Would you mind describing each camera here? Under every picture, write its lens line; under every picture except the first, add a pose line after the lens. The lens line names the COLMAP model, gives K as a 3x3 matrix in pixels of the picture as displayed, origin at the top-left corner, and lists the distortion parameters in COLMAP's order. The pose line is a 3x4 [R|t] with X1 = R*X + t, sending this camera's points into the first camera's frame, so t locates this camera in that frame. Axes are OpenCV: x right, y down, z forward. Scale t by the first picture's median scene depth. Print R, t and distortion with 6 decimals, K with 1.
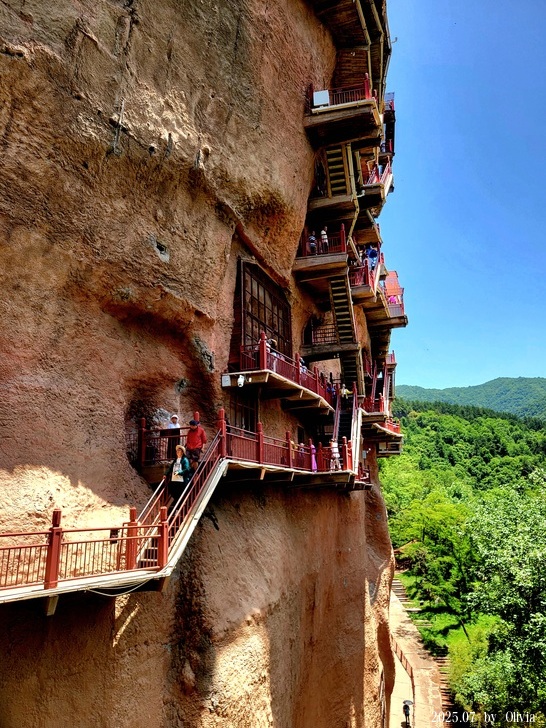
lens RADIAL K [[541.3, 0, 270.2], [0, 541.3, 357.6], [0, 0, 1]] dist [0.046067, -0.007058]
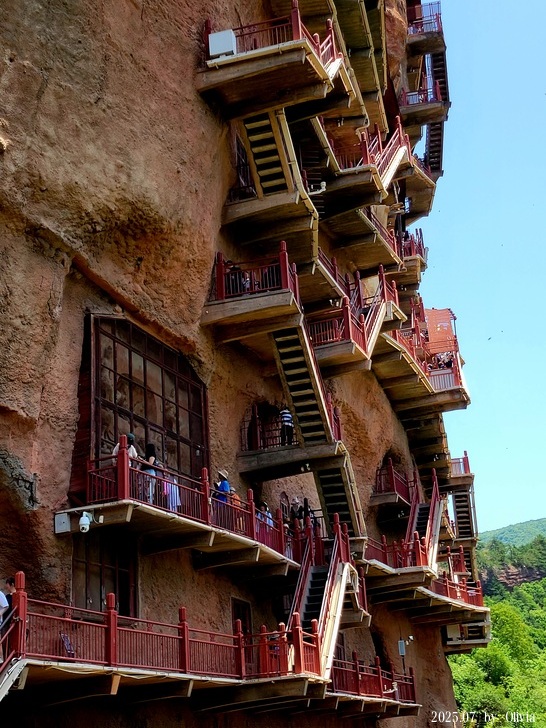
lens RADIAL K [[1016.8, 0, 273.0], [0, 1016.8, 364.0], [0, 0, 1]] dist [0.073482, -0.069689]
pose [[0.997847, -0.055946, -0.034218, 0.168867], [0.051888, 0.992602, -0.109764, 0.005166], [0.040106, 0.107752, 0.993369, -0.083303]]
